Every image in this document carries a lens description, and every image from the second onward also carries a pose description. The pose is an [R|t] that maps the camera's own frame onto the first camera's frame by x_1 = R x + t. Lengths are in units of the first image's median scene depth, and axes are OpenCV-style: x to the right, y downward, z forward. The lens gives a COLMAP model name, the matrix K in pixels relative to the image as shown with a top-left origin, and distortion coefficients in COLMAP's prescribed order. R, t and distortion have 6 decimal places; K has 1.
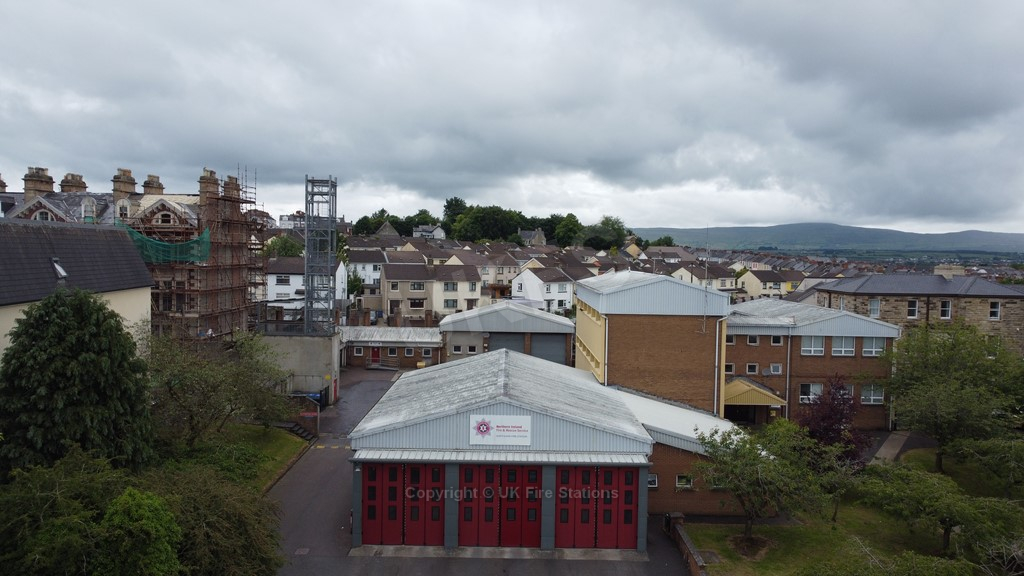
lens RADIAL K [[772.3, 0, 512.0], [0, 772.3, 288.0], [0, 0, 1]] dist [0.004578, -0.008848]
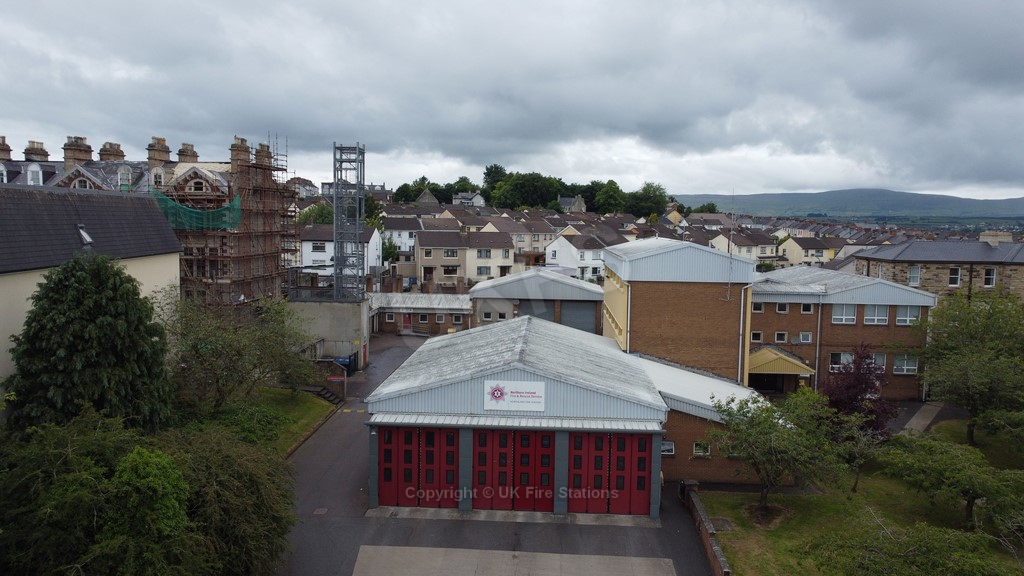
lens RADIAL K [[772.3, 0, 512.0], [0, 772.3, 288.0], [0, 0, 1]] dist [0.004578, -0.008848]
pose [[0.998478, 0.003575, -0.055041, 0.025118], [-0.001254, 0.999111, 0.042141, 0.000934], [0.055143, -0.042008, 0.997594, 0.001684]]
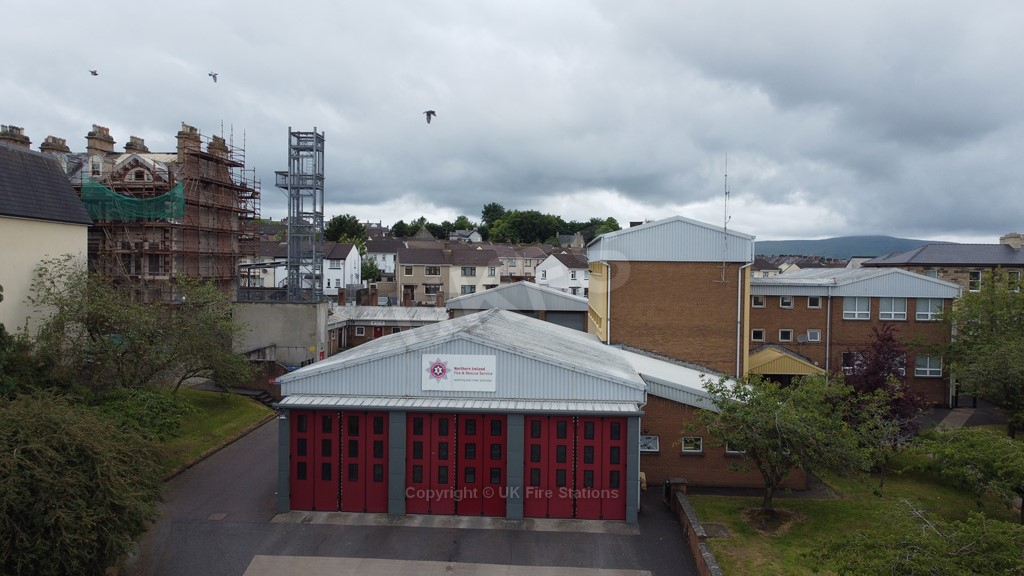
lens RADIAL K [[772.3, 0, 512.0], [0, 772.3, 288.0], [0, 0, 1]] dist [0.004578, -0.008848]
pose [[0.998197, -0.002912, -0.059947, 0.062131], [0.001743, 0.999808, -0.019540, 0.075446], [0.059992, 0.019400, 0.998010, 0.125796]]
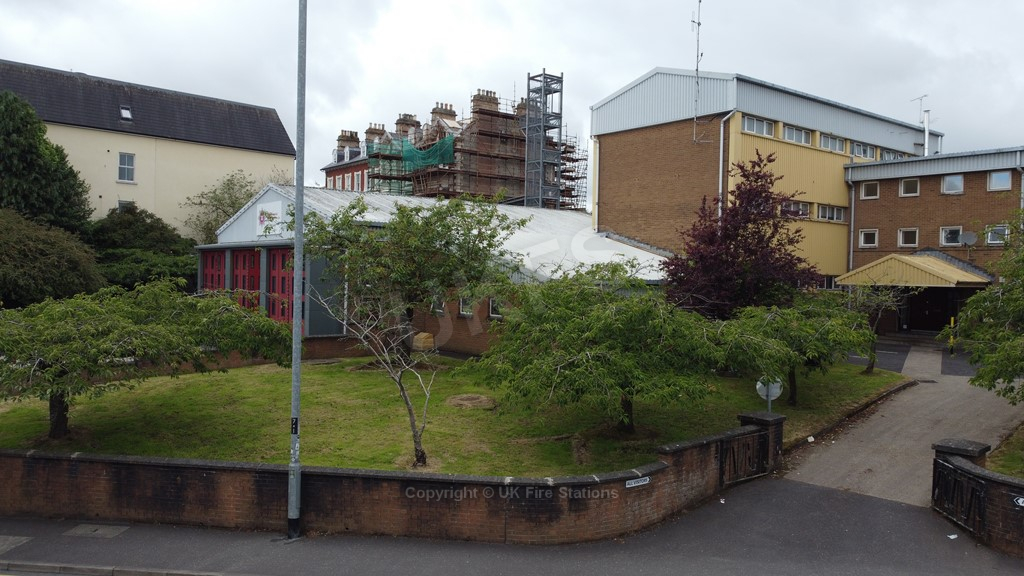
lens RADIAL K [[772.3, 0, 512.0], [0, 772.3, 288.0], [0, 0, 1]] dist [0.004578, -0.008848]
pose [[0.617012, 0.010035, -0.786890, 0.620851], [-0.045369, 0.998709, -0.022838, 0.189130], [0.785645, 0.049792, 0.616671, 0.451184]]
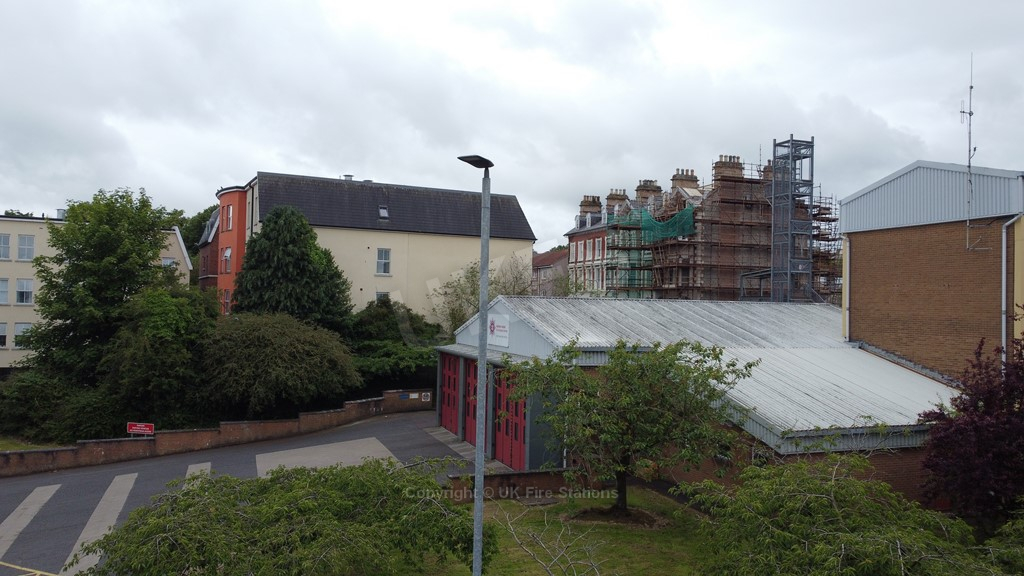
lens RADIAL K [[772.3, 0, 512.0], [0, 772.3, 288.0], [0, 0, 1]] dist [0.004578, -0.008848]
pose [[0.336854, -0.031546, -0.941028, 0.613780], [-0.056747, 0.996942, -0.053734, 0.125101], [0.939845, 0.071501, 0.334033, 0.474589]]
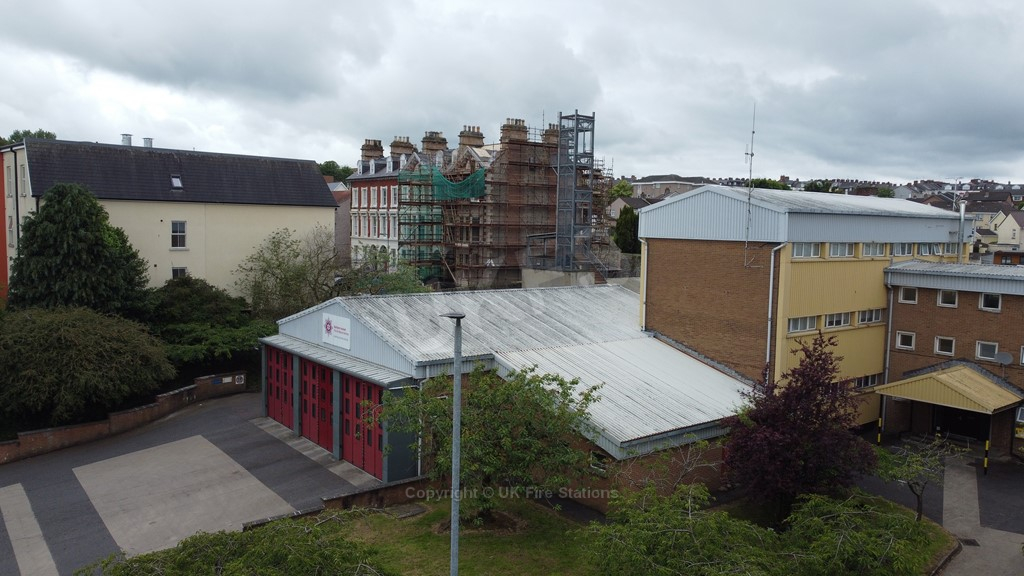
lens RADIAL K [[772.3, 0, 512.0], [0, 772.3, 288.0], [0, 0, 1]] dist [0.004578, -0.008848]
pose [[0.613610, 0.061622, -0.787201, 0.613788], [-0.044794, 0.998061, 0.043212, 0.052681], [0.788338, 0.008747, 0.615180, 0.390909]]
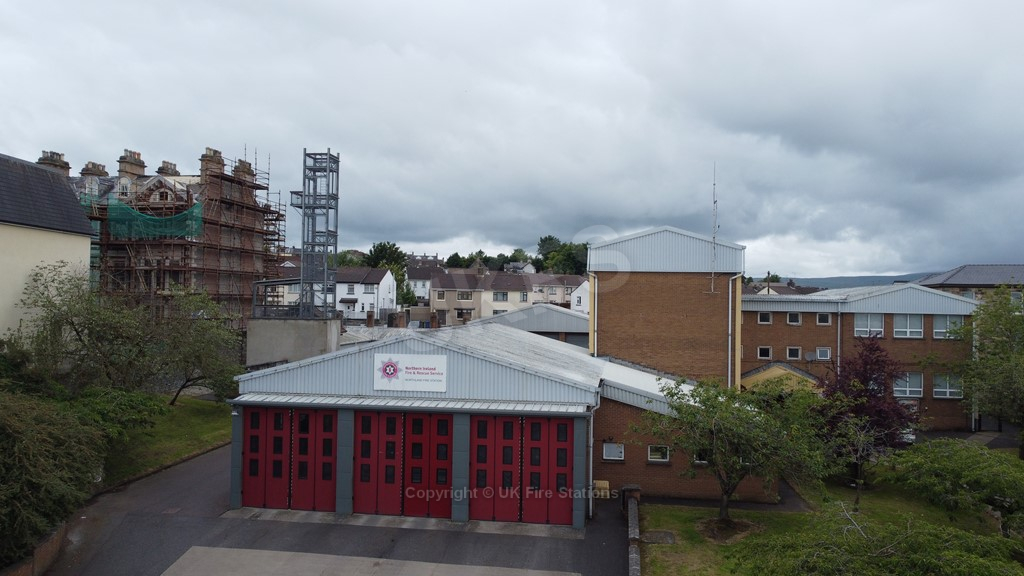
lens RADIAL K [[772.3, 0, 512.0], [0, 772.3, 288.0], [0, 0, 1]] dist [0.004578, -0.008848]
pose [[0.989656, -0.003633, -0.143413, 0.143738], [-0.005811, 0.997844, -0.065377, 0.101105], [0.143341, 0.065534, 0.987501, 0.137924]]
